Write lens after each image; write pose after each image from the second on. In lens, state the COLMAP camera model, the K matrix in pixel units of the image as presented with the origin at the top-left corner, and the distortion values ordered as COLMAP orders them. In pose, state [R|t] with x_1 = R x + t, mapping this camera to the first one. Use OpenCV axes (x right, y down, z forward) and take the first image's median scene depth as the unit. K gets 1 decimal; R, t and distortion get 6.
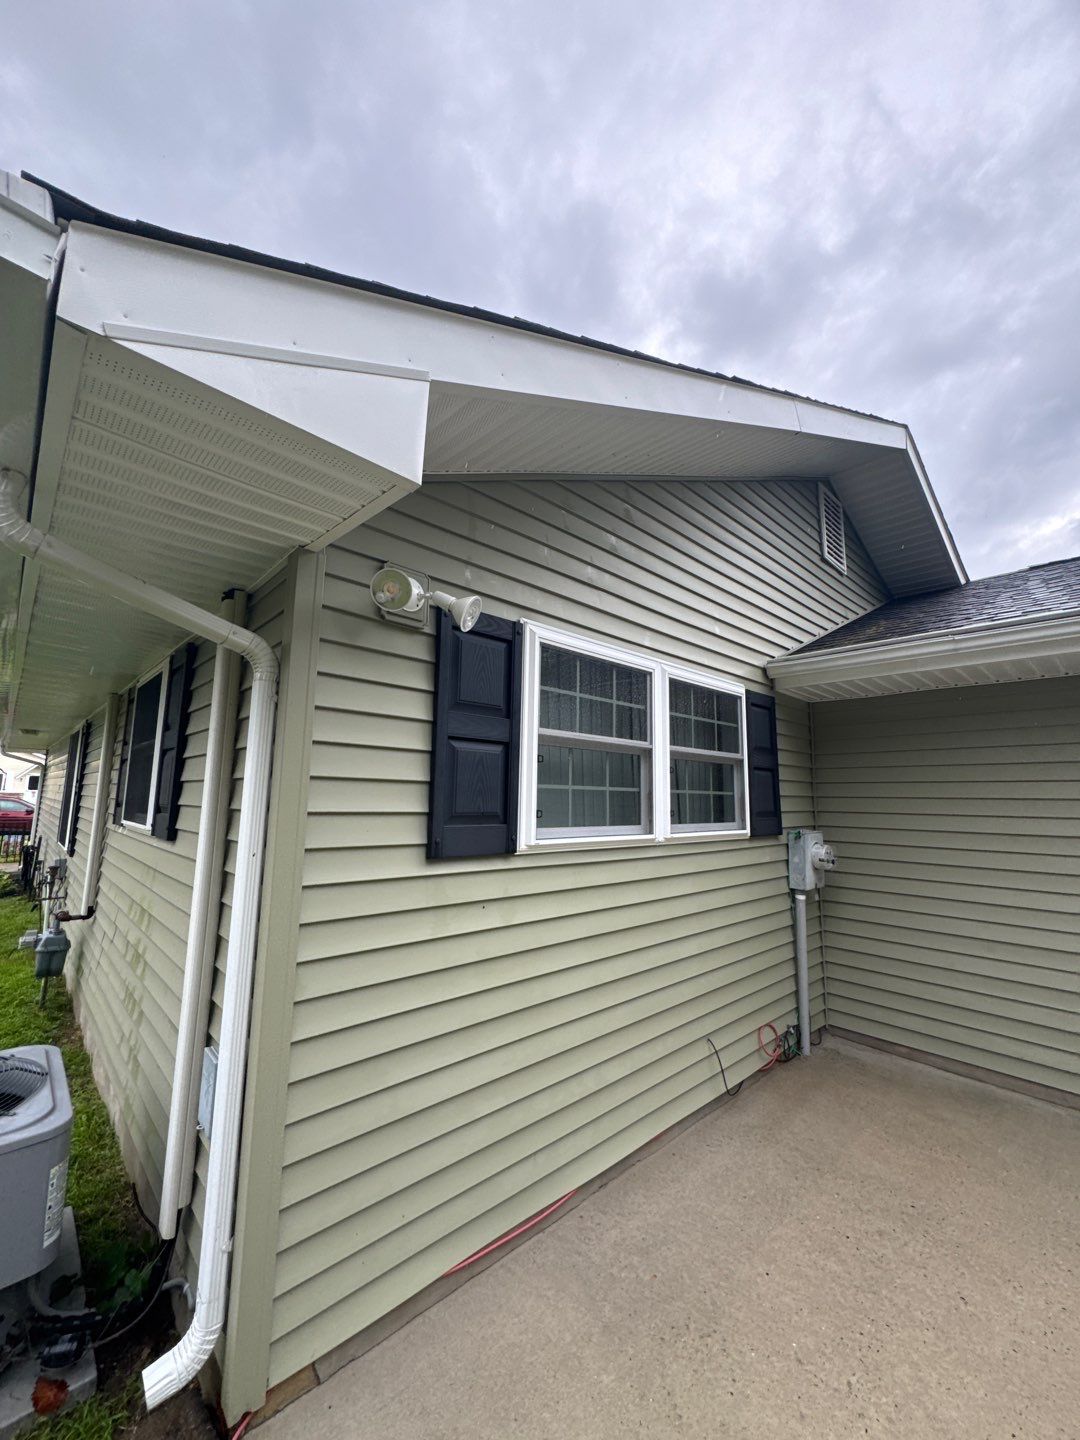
lens RADIAL K [[573.5, 0, 536.7], [0, 573.5, 721.1], [0, 0, 1]] dist [-0.003688, 0.000798]
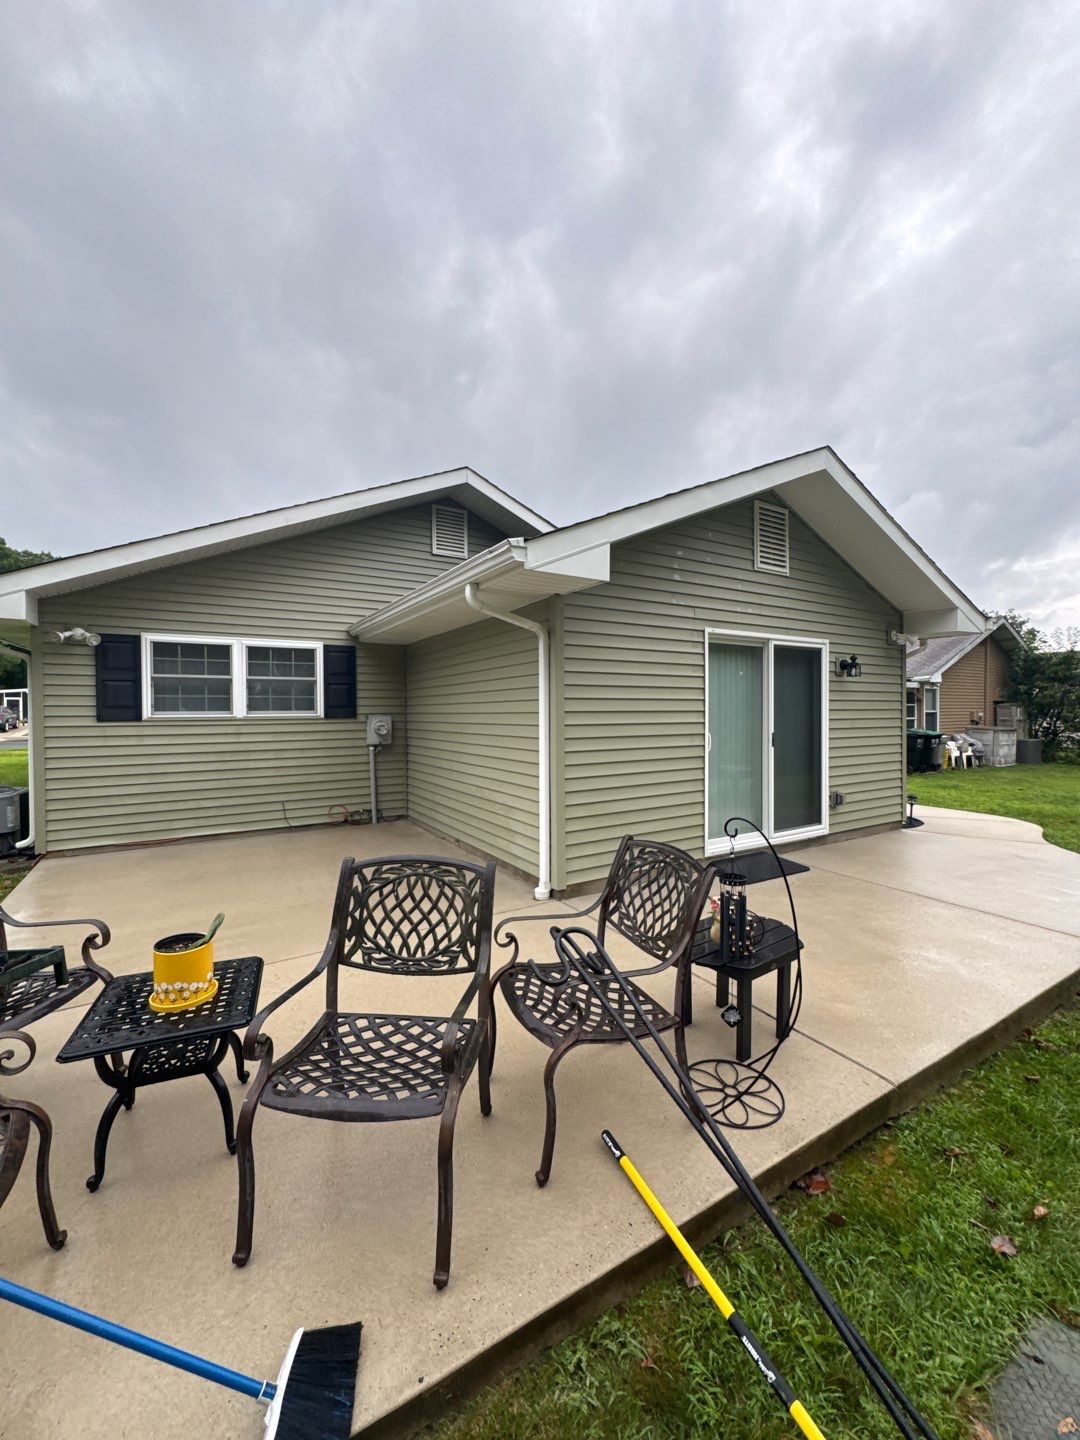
lens RADIAL K [[573.5, 0, 539.5], [0, 573.5, 726.4], [0, 0, 1]] dist [-0.003688, 0.000798]
pose [[0.977727, -0.014046, -0.209412, 1.741645], [0.049012, 0.985452, 0.162733, -0.070456], [0.204079, -0.169372, 0.964191, -0.930372]]
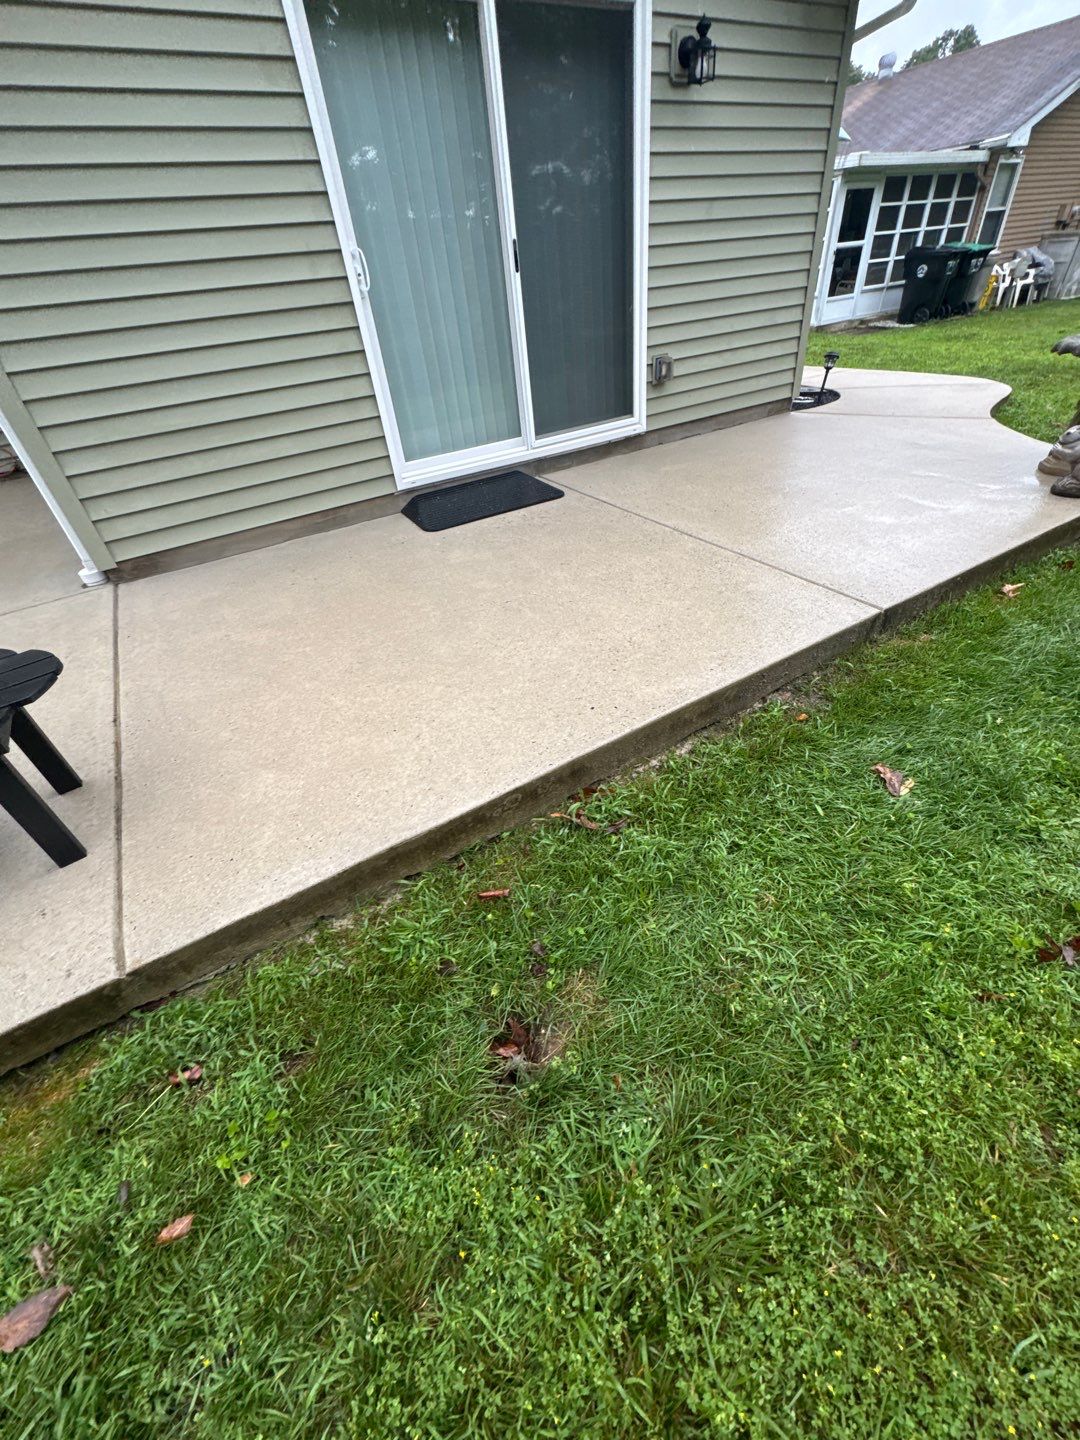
lens RADIAL K [[573.5, 0, 546.2], [0, 573.5, 718.1], [0, 0, 1]] dist [-0.003688, 0.000798]
pose [[0.972682, 0.045145, -0.227710, 2.402190], [0.132364, 0.697979, 0.703779, 0.170112], [0.190709, -0.714694, 0.672936, -0.279448]]
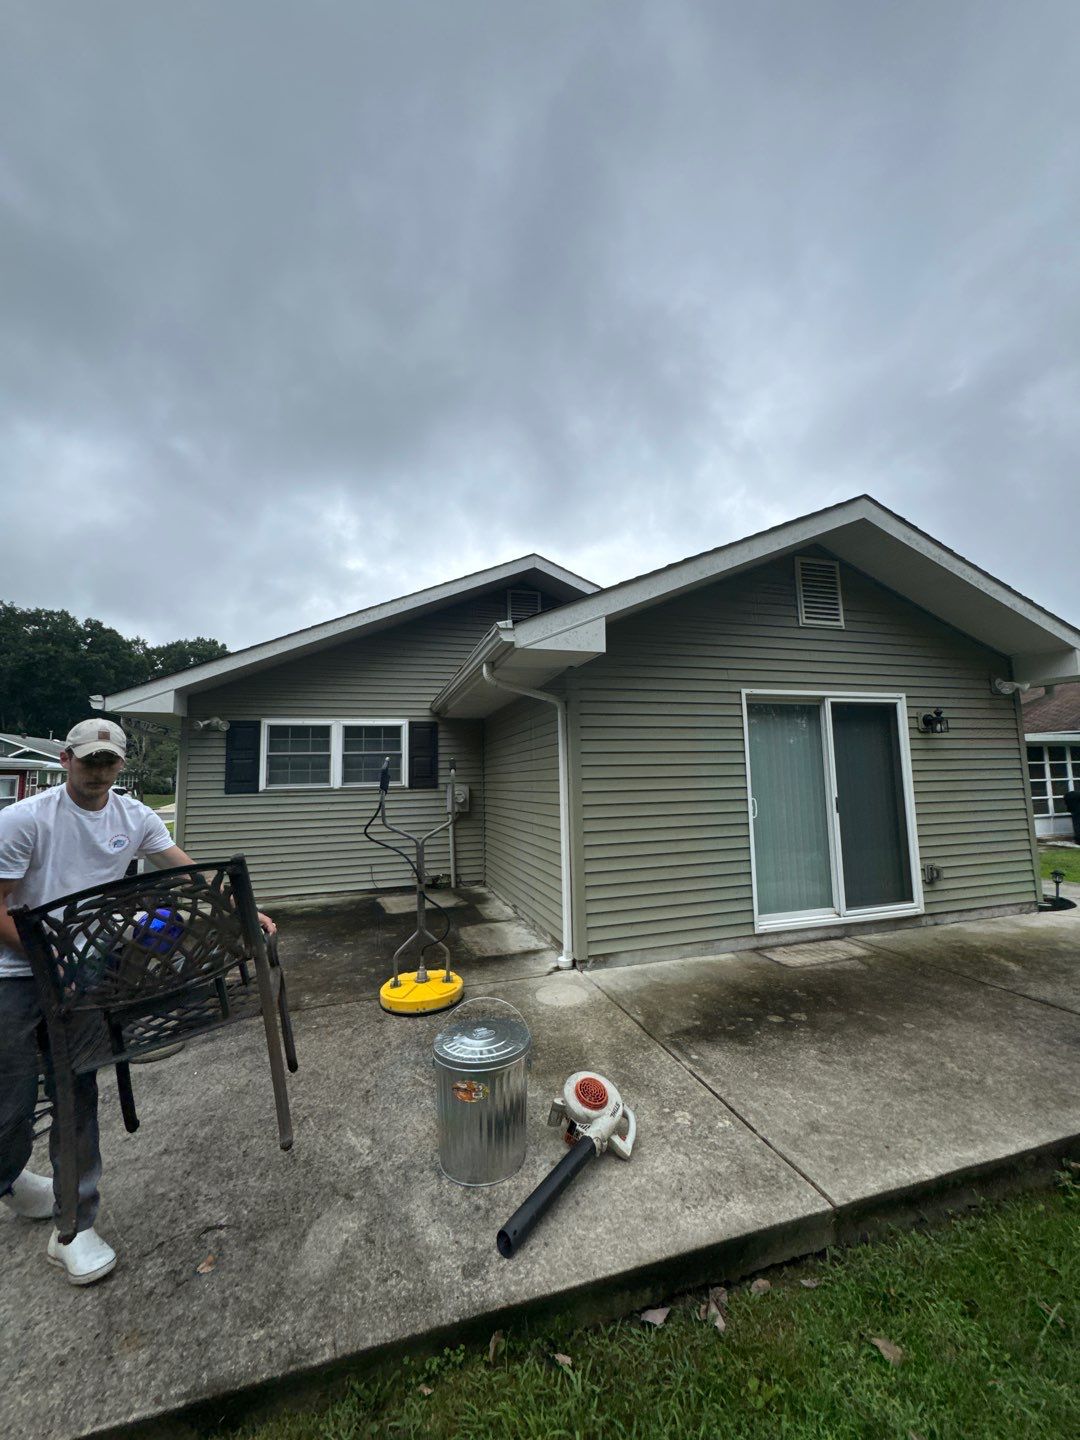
lens RADIAL K [[573.5, 0, 540.7], [0, 573.5, 724.6], [0, 0, 1]] dist [-0.003688, 0.000798]
pose [[0.896334, -0.077796, -0.436501, 2.058969], [0.098757, 0.994785, 0.025497, -0.055965], [0.432241, -0.065961, 0.899342, -0.884416]]
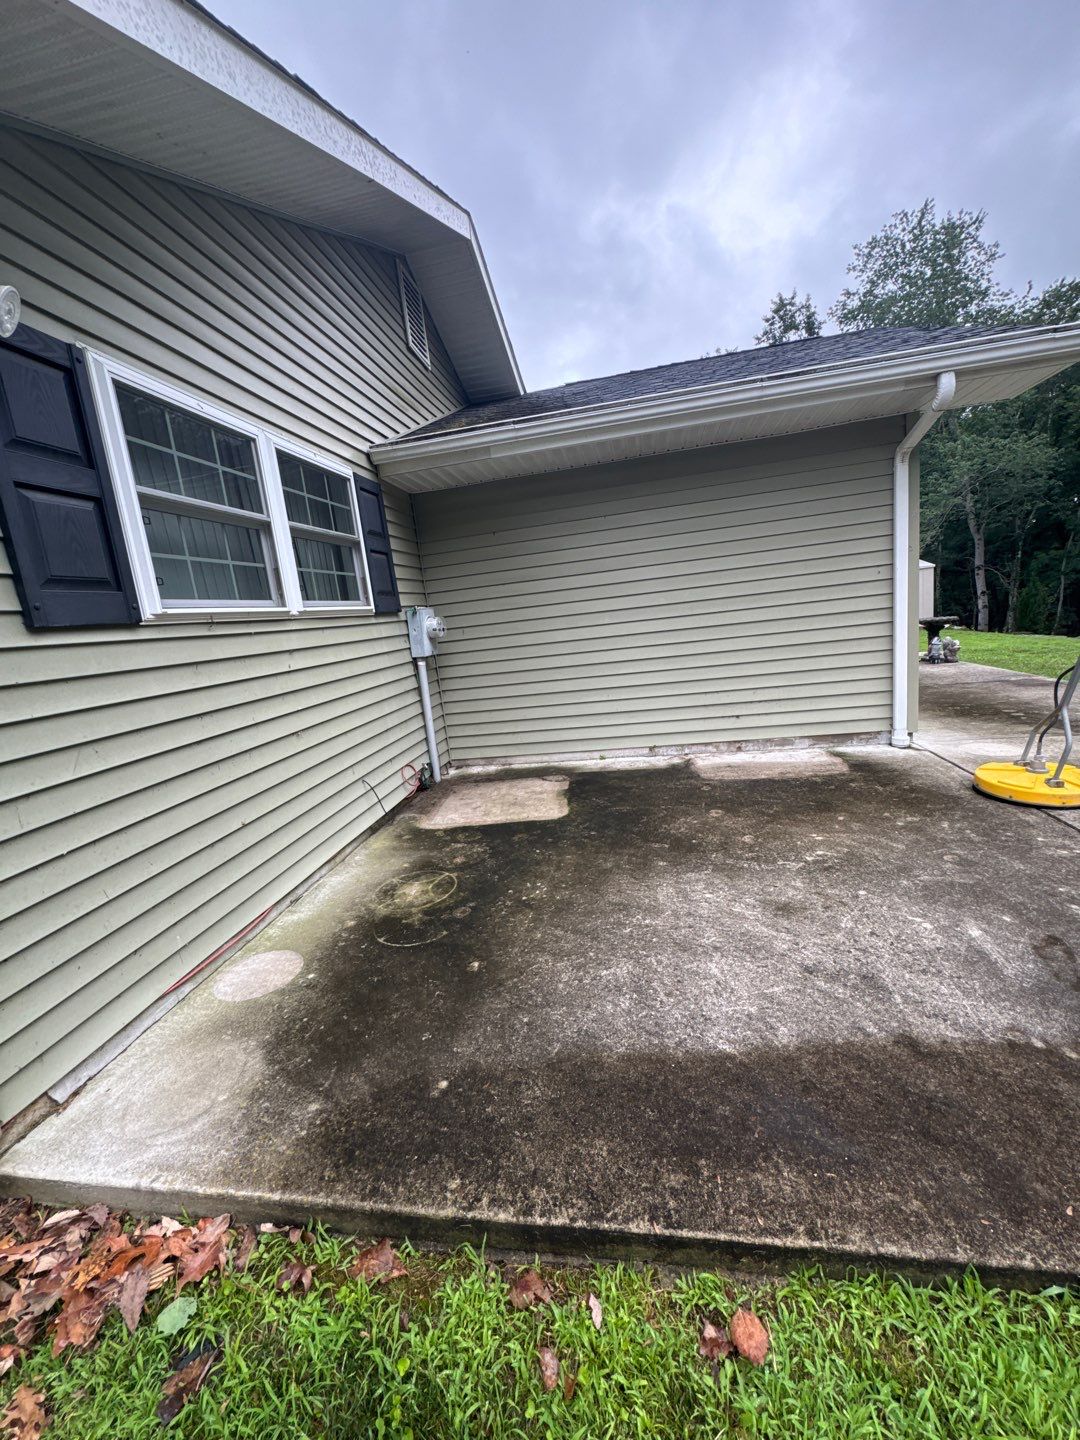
lens RADIAL K [[573.5, 0, 541.2], [0, 573.5, 723.2], [0, 0, 1]] dist [-0.003688, 0.000798]
pose [[0.793131, -0.212255, 0.570869, -0.062031], [0.039582, 0.953290, 0.299451, 0.092732], [-0.607764, -0.214908, 0.764485, -0.113461]]
